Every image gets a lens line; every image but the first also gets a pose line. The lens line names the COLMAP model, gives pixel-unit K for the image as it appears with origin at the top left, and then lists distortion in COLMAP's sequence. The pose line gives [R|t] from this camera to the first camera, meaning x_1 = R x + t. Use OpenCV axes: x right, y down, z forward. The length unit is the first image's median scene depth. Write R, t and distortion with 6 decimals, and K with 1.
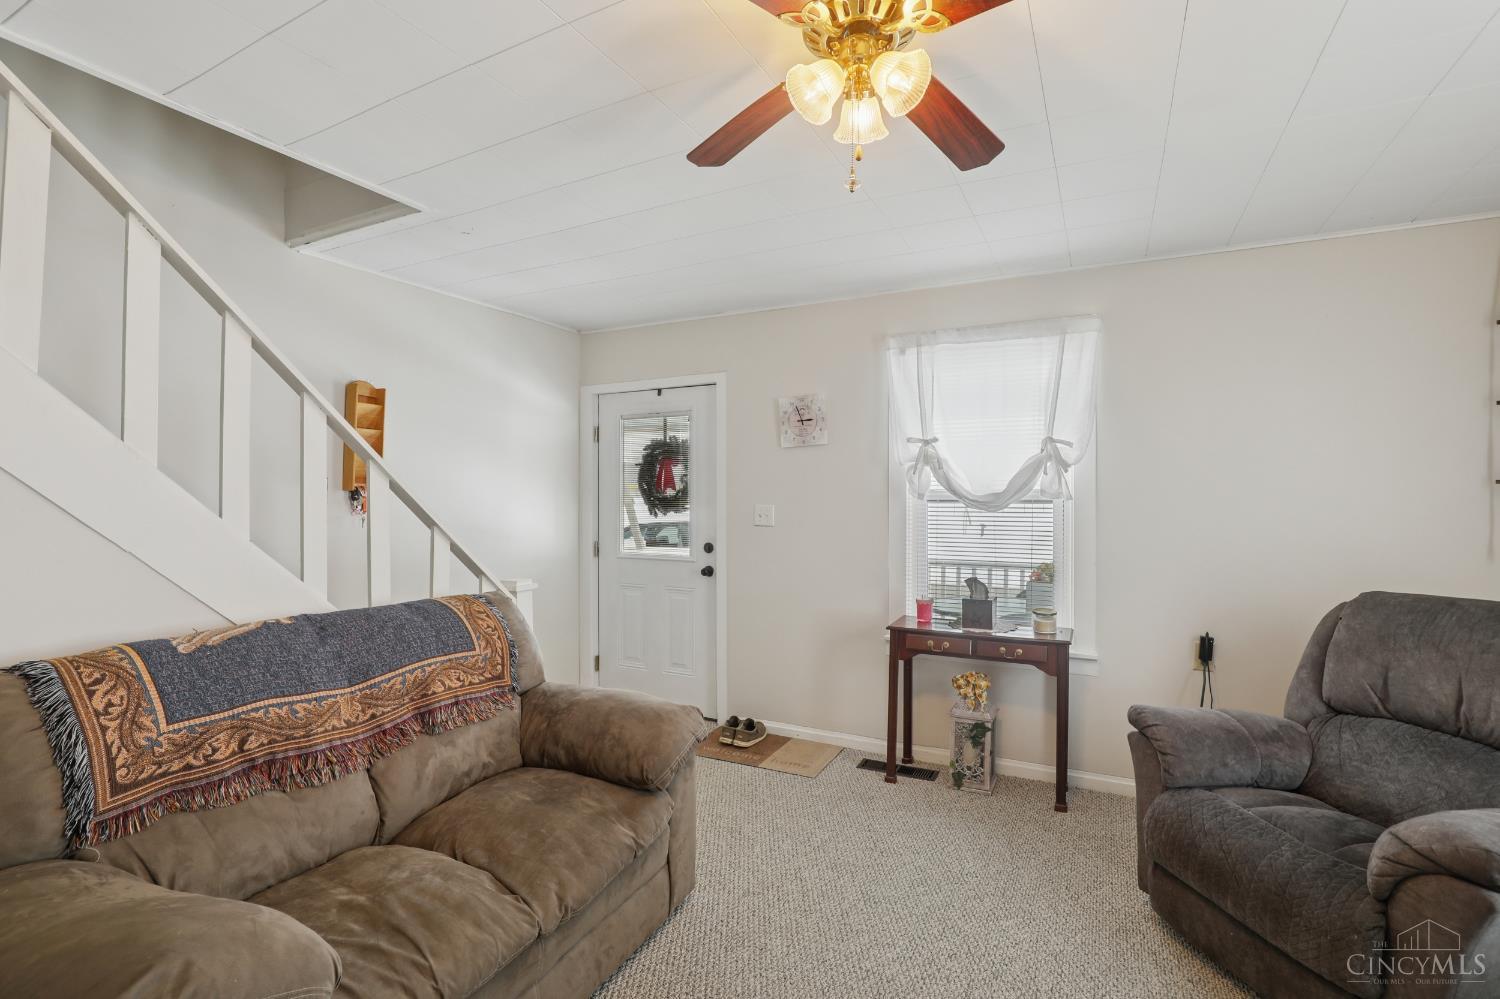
lens RADIAL K [[686.7, 0, 755.0], [0, 686.7, 502.4], [0, 0, 1]] dist [-0.031362, 0.000465]
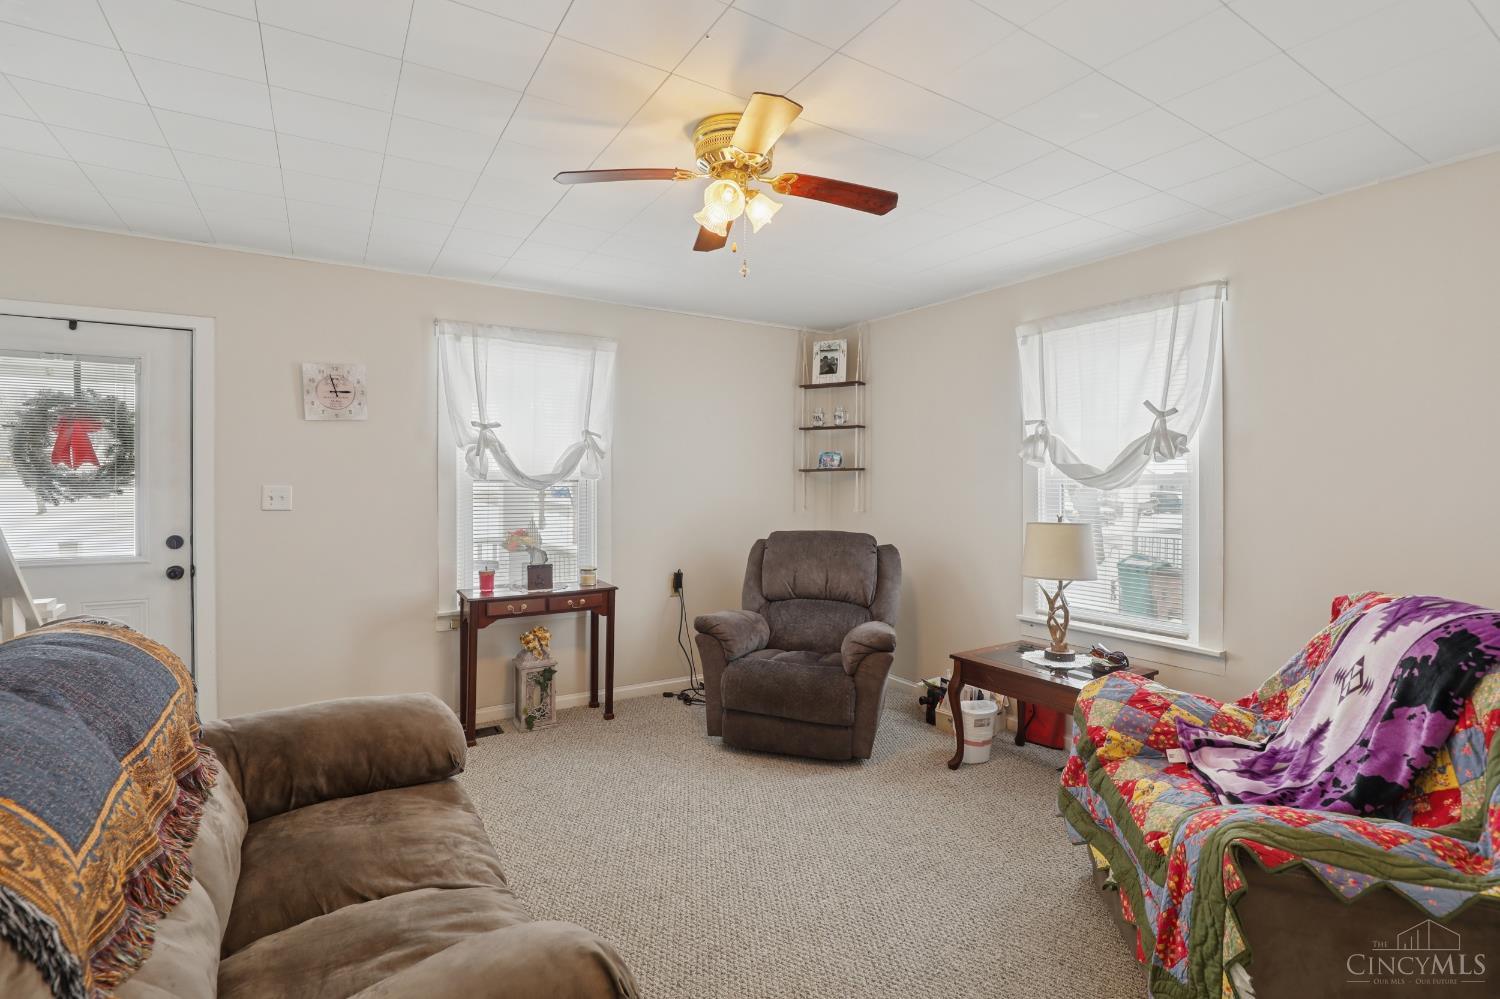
lens RADIAL K [[690.5, 0, 747.1], [0, 690.5, 481.2], [0, 0, 1]] dist [-0.029670, 0.001888]
pose [[0.517412, -0.001060, 0.855736, -0.468957], [0.003387, 0.999994, -0.000810, 0.001215], [-0.855730, 0.003318, 0.517412, 0.079777]]
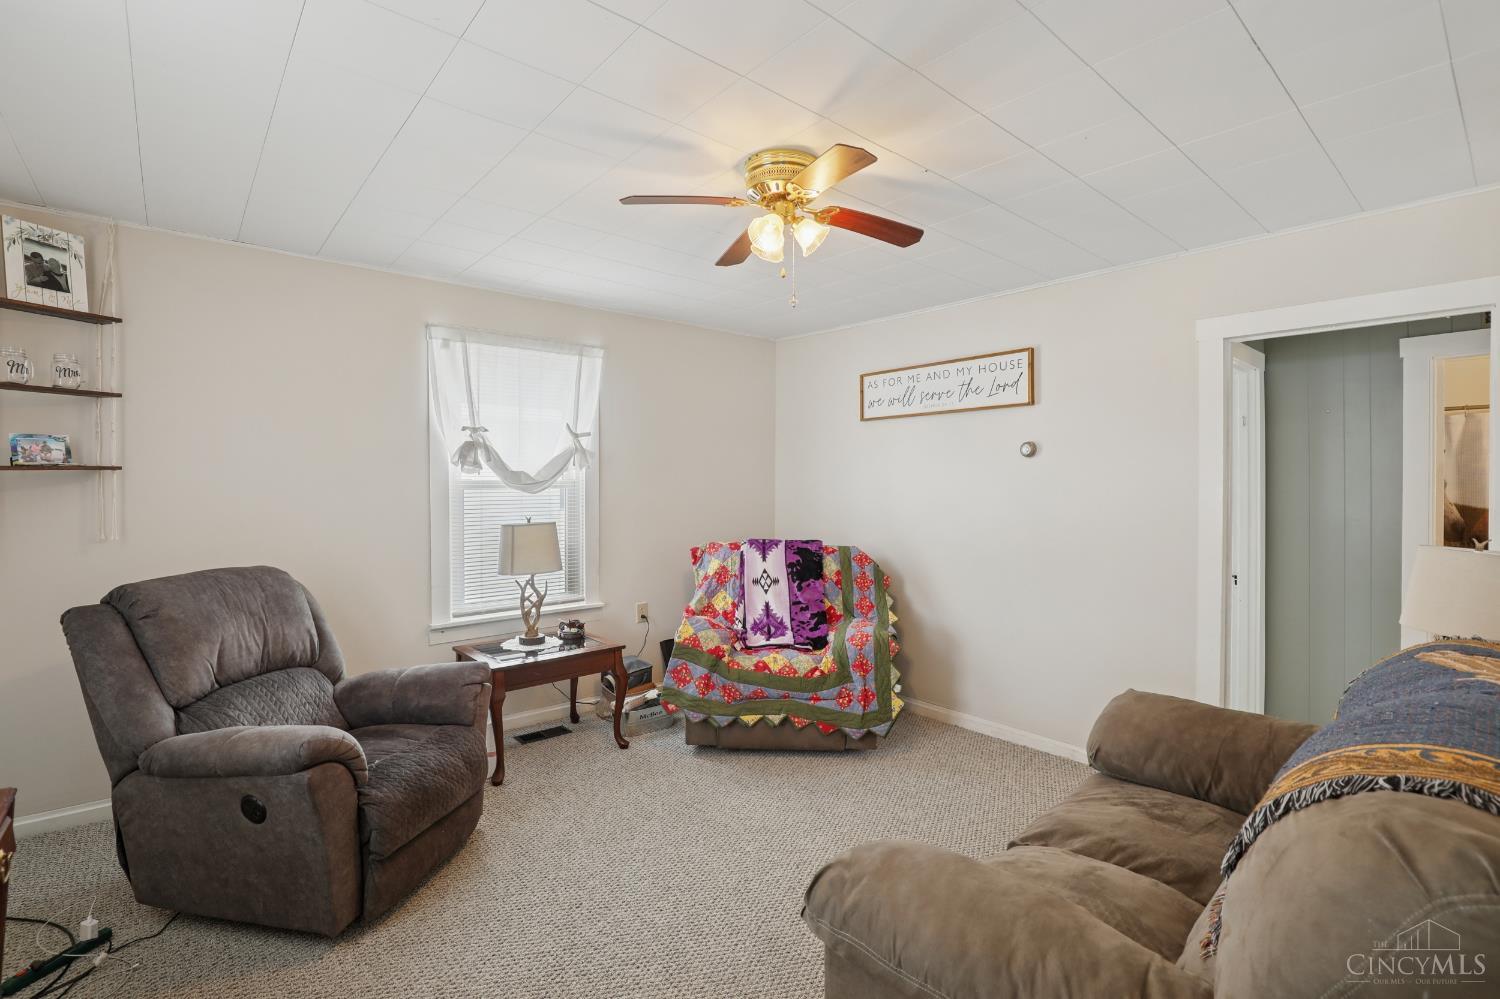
lens RADIAL K [[690.5, 0, 747.1], [0, 690.5, 481.2], [0, 0, 1]] dist [-0.029670, 0.001888]
pose [[-0.922978, -0.003639, 0.384836, -0.162555], [-0.001422, 0.999981, 0.006047, -0.013350], [-0.384850, 0.005034, -0.922965, 1.063690]]
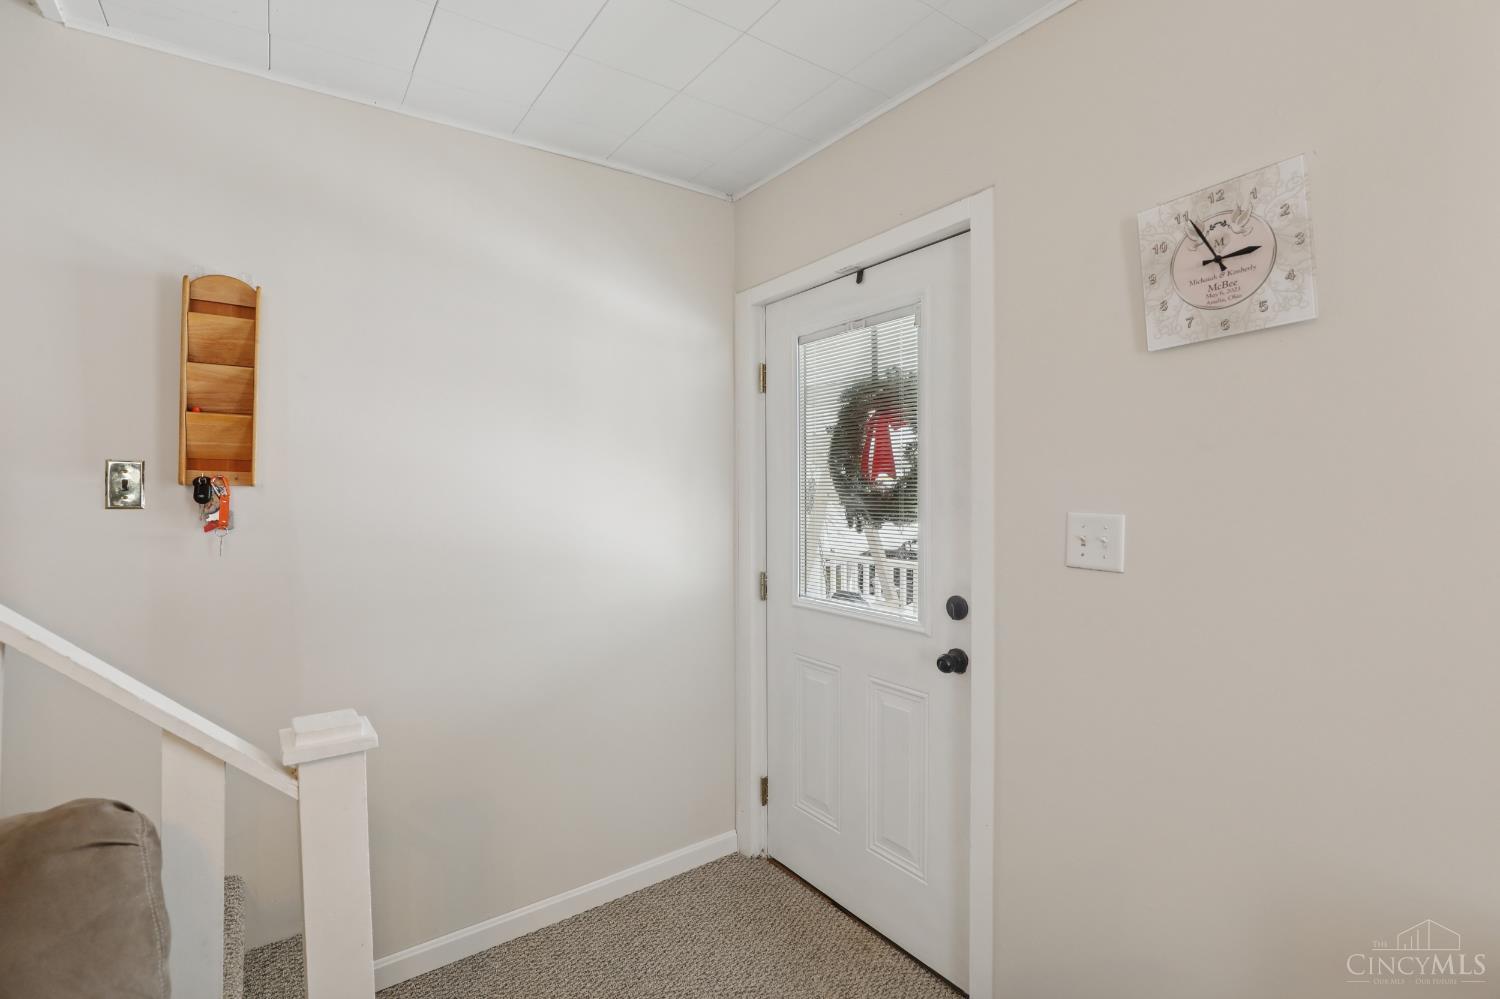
lens RADIAL K [[686.7, 0, 755.0], [0, 686.7, 502.4], [0, 0, 1]] dist [-0.031362, 0.000465]
pose [[0.888328, 0.002925, -0.459200, 0.022413], [0.003509, 0.999907, 0.013158, -0.009029], [0.459196, -0.013300, 0.888236, 0.680980]]
